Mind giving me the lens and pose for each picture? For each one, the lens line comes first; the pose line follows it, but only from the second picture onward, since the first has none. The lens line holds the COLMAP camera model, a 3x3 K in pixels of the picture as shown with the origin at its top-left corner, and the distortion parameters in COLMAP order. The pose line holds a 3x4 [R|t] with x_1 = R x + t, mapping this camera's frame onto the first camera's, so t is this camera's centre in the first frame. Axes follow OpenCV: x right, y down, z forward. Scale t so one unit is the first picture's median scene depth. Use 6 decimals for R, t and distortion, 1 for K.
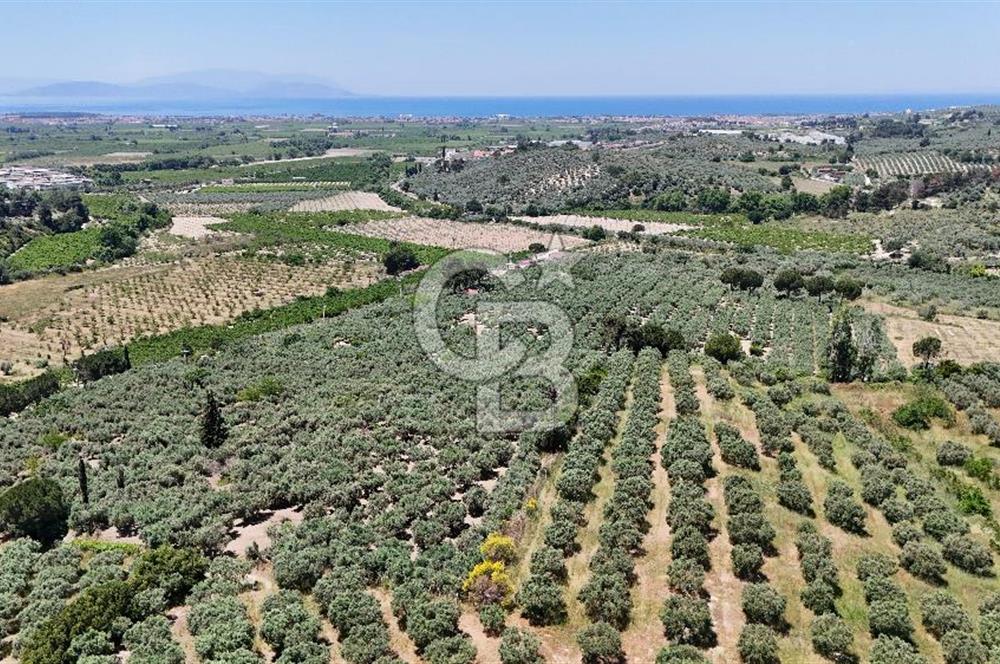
lens RADIAL K [[872.7, 0, 500.0], [0, 872.7, 332.0], [0, 0, 1]] dist [0.078947, -0.085589]
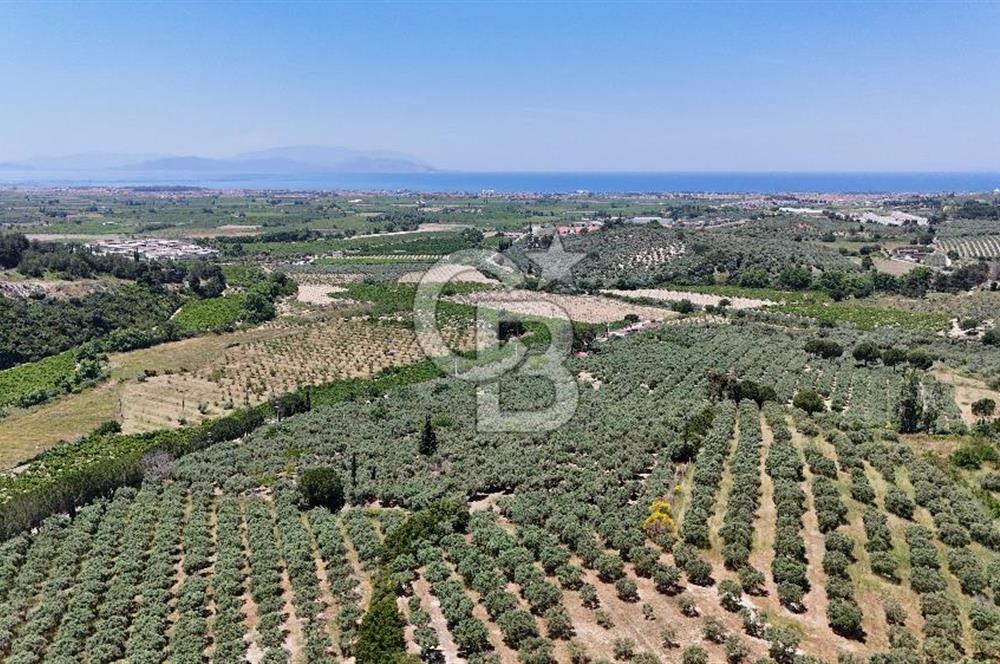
lens RADIAL K [[872.7, 0, 500.0], [0, 872.7, 332.0], [0, 0, 1]] dist [0.078947, -0.085589]
pose [[0.996253, 0.022090, -0.083617, -0.028064], [-0.028764, 0.996423, -0.079464, 0.011839], [0.081562, 0.081572, 0.993325, -0.100455]]
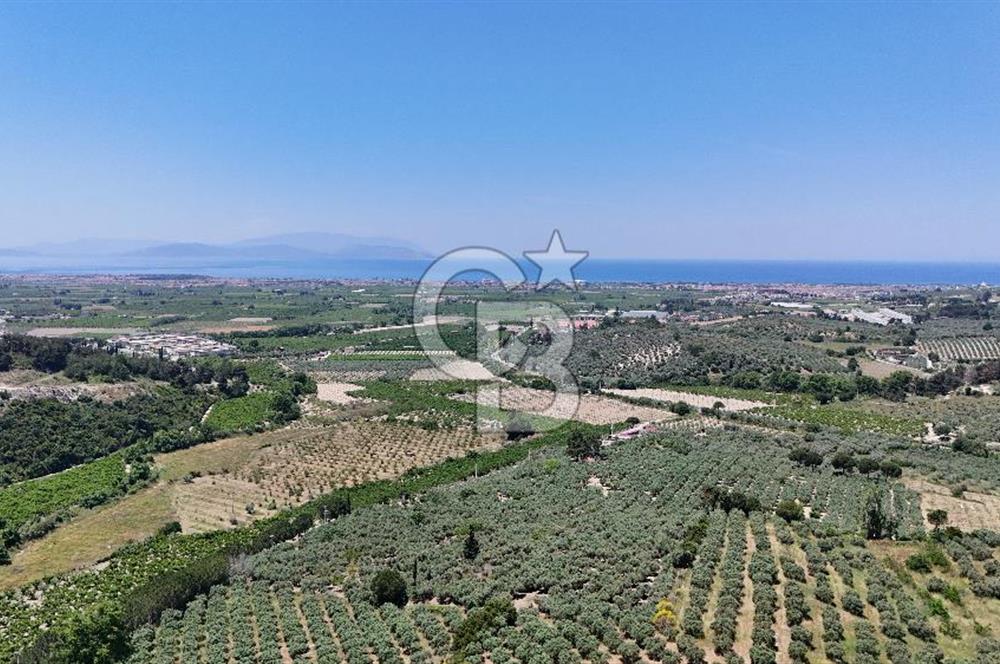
lens RADIAL K [[872.7, 0, 500.0], [0, 872.7, 332.0], [0, 0, 1]] dist [0.078947, -0.085589]
pose [[0.996482, 0.018134, -0.081819, -0.039271], [-0.032290, 0.984008, -0.175174, -0.001011], [0.077334, 0.177200, 0.981132, -0.191663]]
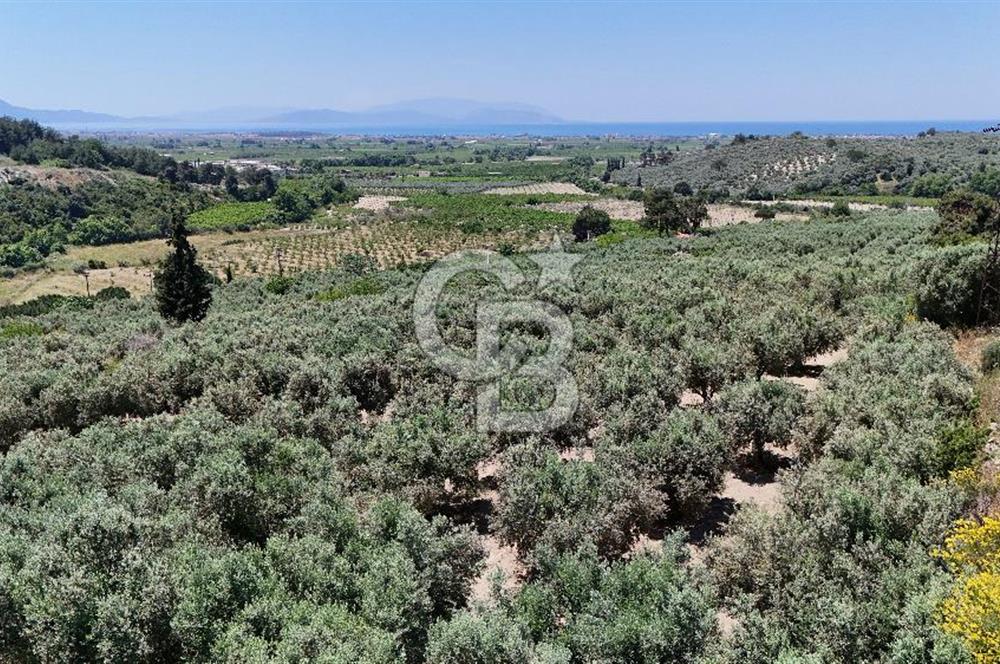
lens RADIAL K [[872.7, 0, 500.0], [0, 872.7, 332.0], [0, 0, 1]] dist [0.078947, -0.085589]
pose [[0.974009, 0.054493, -0.219857, -0.010133], [-0.060880, 0.997894, -0.022375, 0.037340], [0.218175, 0.035178, 0.975275, 0.151612]]
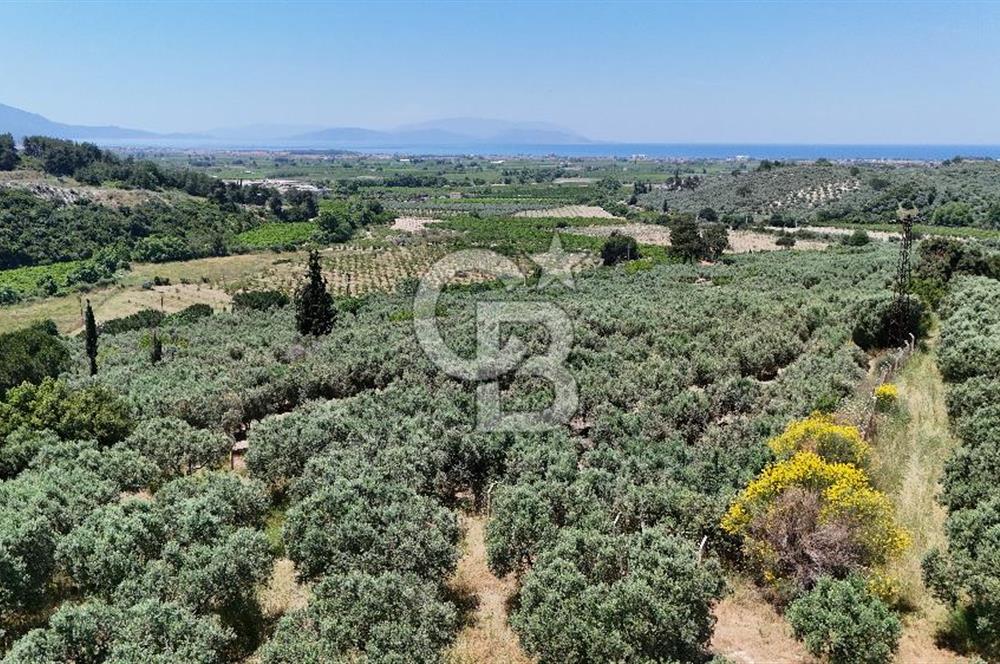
lens RADIAL K [[872.7, 0, 500.0], [0, 872.7, 332.0], [0, 0, 1]] dist [0.078947, -0.085589]
pose [[0.966663, 0.065886, -0.247428, -0.007444], [-0.078446, 0.996065, -0.041238, 0.039347], [0.243738, 0.059273, 0.968028, 0.109590]]
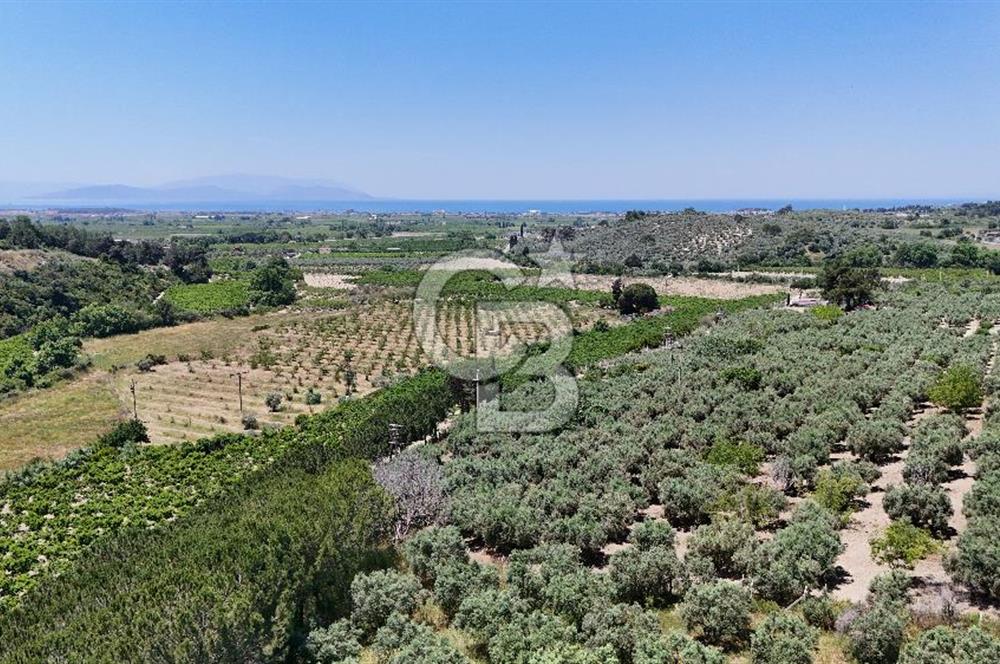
lens RADIAL K [[872.7, 0, 500.0], [0, 872.7, 332.0], [0, 0, 1]] dist [0.078947, -0.085589]
pose [[0.999937, 0.004152, -0.010420, -0.206887], [-0.005306, 0.993557, -0.113213, 0.036047], [0.009882, 0.113261, 0.993516, 0.164398]]
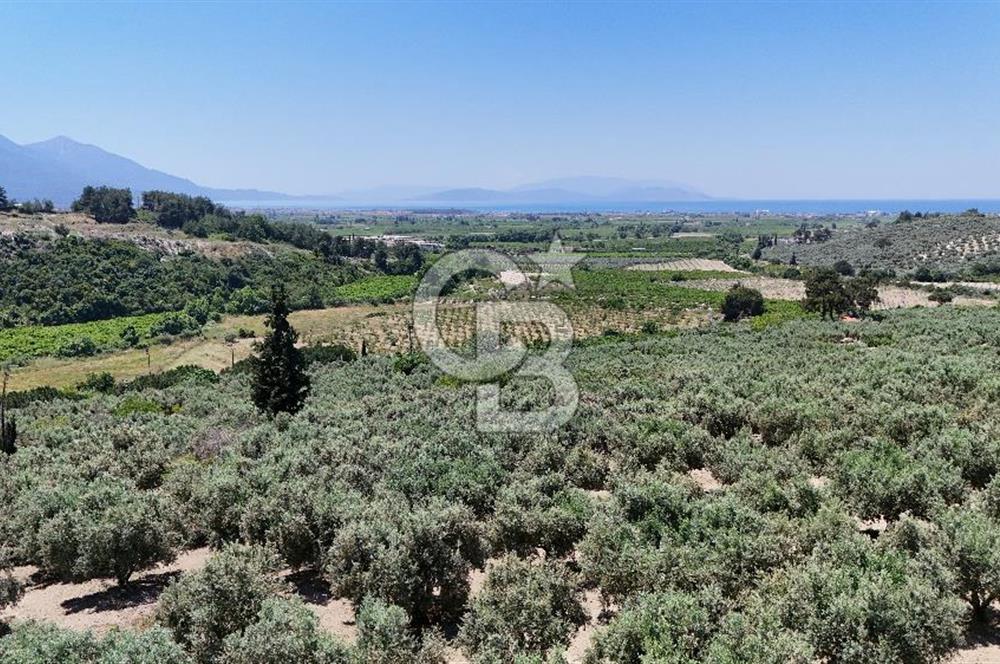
lens RADIAL K [[872.7, 0, 500.0], [0, 872.7, 332.0], [0, 0, 1]] dist [0.078947, -0.085589]
pose [[0.924254, 0.061068, -0.376862, -0.015786], [-0.103492, 0.990240, -0.093354, 0.032729], [0.367483, 0.125285, 0.921553, 0.174049]]
